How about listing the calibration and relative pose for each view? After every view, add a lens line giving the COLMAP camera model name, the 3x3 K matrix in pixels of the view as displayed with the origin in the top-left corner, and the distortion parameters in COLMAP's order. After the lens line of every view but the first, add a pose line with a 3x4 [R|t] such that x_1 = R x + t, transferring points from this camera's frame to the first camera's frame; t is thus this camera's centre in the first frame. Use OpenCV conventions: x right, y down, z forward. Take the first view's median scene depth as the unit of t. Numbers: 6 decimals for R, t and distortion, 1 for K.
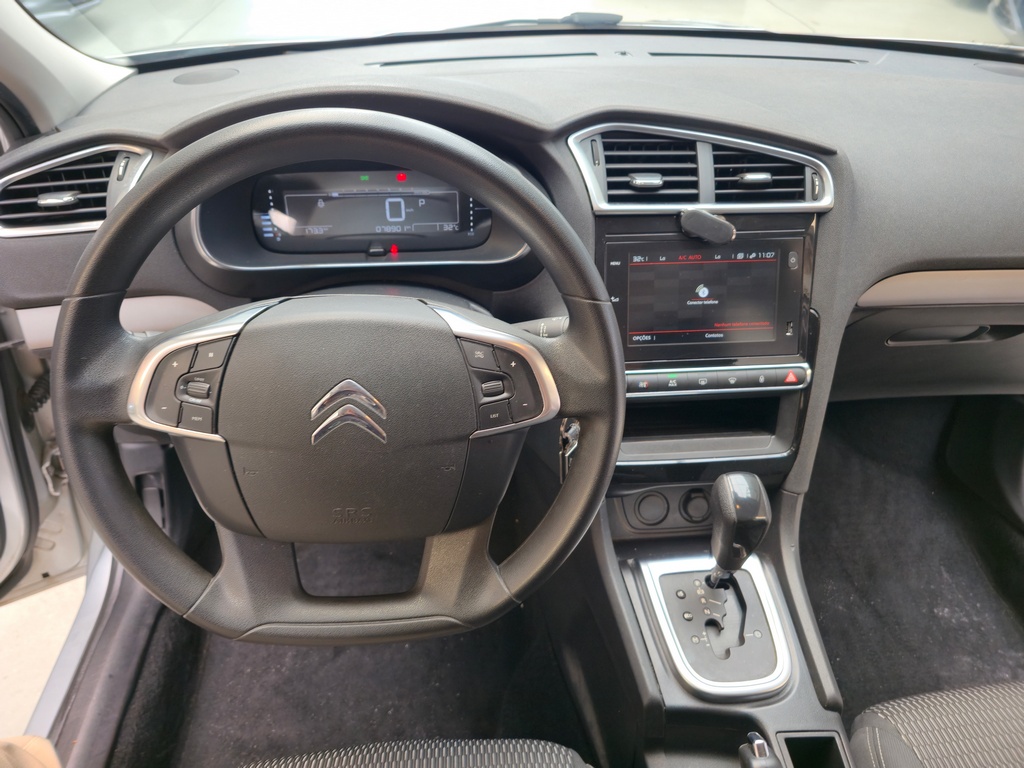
lens RADIAL K [[709.5, 0, 488.1], [0, 709.5, 382.8], [0, 0, 1]] dist [0.020035, -0.028974]
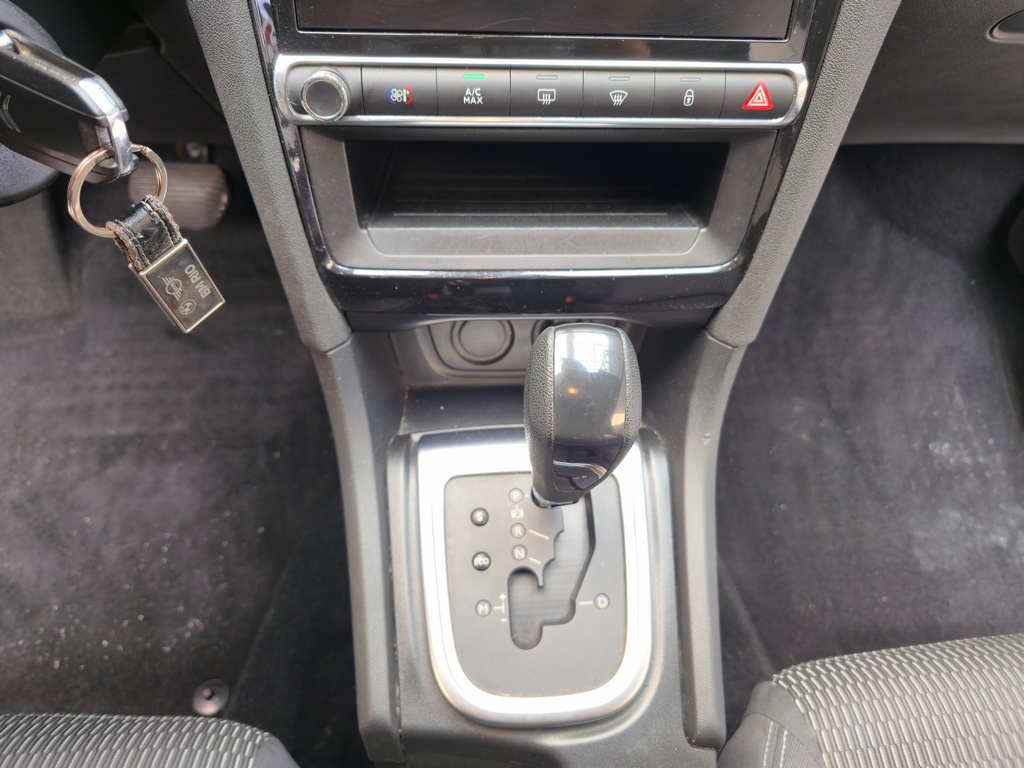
lens RADIAL K [[704.3, 0, 508.1], [0, 704.3, 375.9], [0, 0, 1]] dist [0.009469, -0.022372]
pose [[0.998452, 0.054756, 0.009779, 0.282195], [-0.054296, 0.921302, 0.385038, -0.008391], [0.012073, -0.384973, 0.922849, 0.548607]]
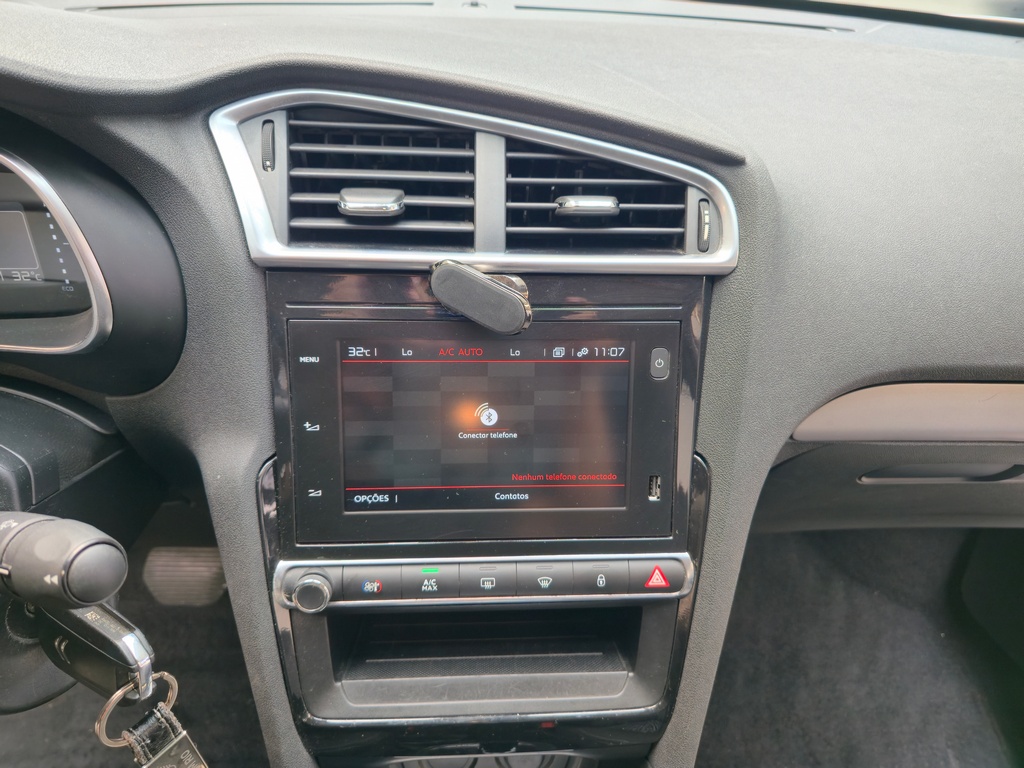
lens RADIAL K [[704.3, 0, 508.1], [0, 704.3, 375.9], [0, 0, 1]] dist [0.009469, -0.022372]
pose [[0.999148, 0.038141, -0.015737, 0.317032], [-0.038396, 0.999131, -0.016207, -0.146758], [0.015105, 0.016798, 0.999745, 0.467838]]
